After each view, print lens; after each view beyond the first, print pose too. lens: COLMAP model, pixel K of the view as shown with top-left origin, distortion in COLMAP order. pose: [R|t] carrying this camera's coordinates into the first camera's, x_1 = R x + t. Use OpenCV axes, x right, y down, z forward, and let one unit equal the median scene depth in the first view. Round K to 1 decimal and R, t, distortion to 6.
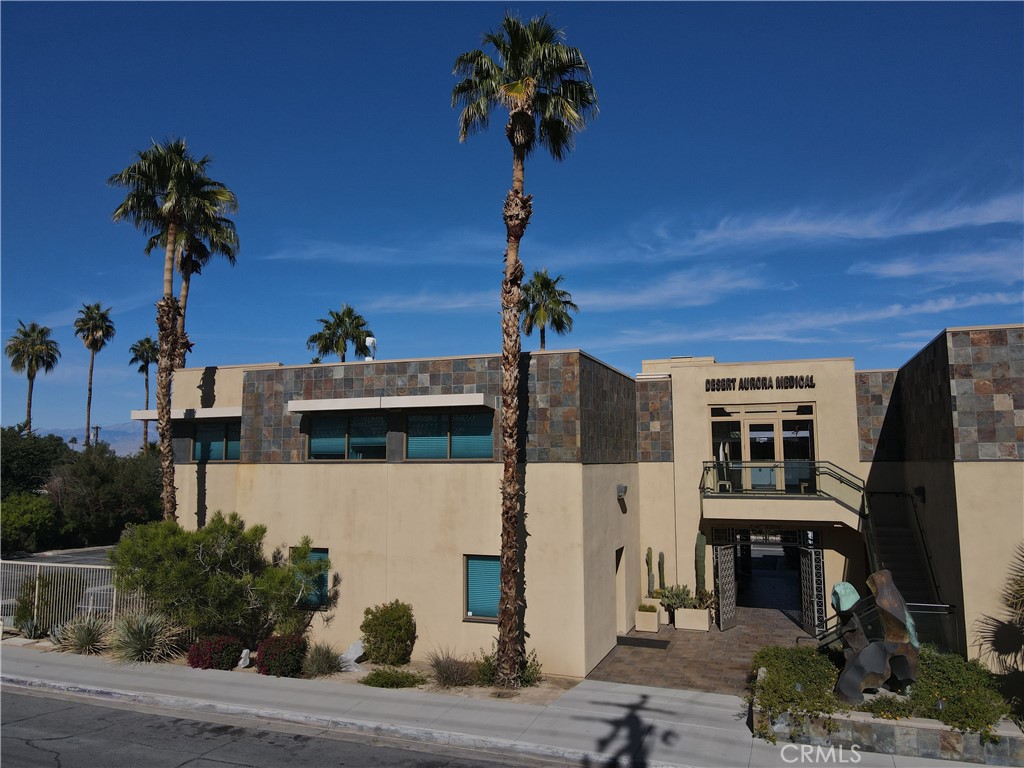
lens RADIAL K [[751.7, 0, 508.3], [0, 751.7, 379.1], [0, 0, 1]] dist [0.005874, 0.026729]
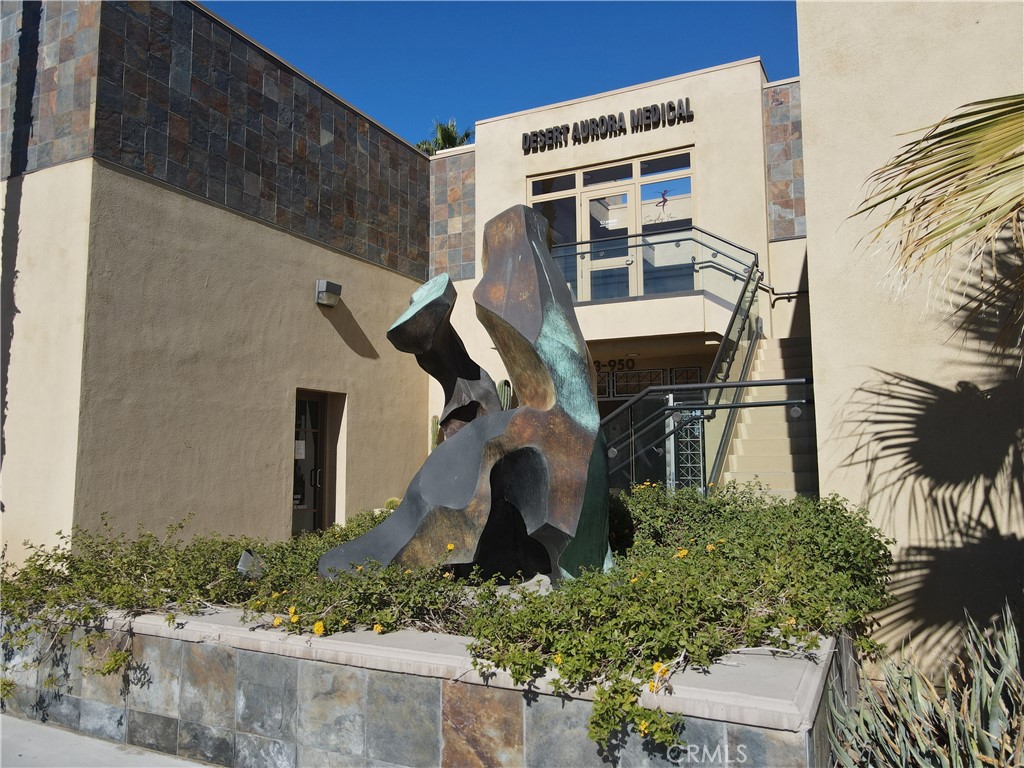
lens RADIAL K [[789.3, 0, 439.2], [0, 789.3, 381.7], [0, 0, 1]] dist [-0.190274, 0.426350]
pose [[0.990283, -0.009665, -0.138734, 0.385592], [0.014533, 0.999312, 0.034117, 0.240544], [0.138308, -0.035802, 0.989742, 0.511192]]
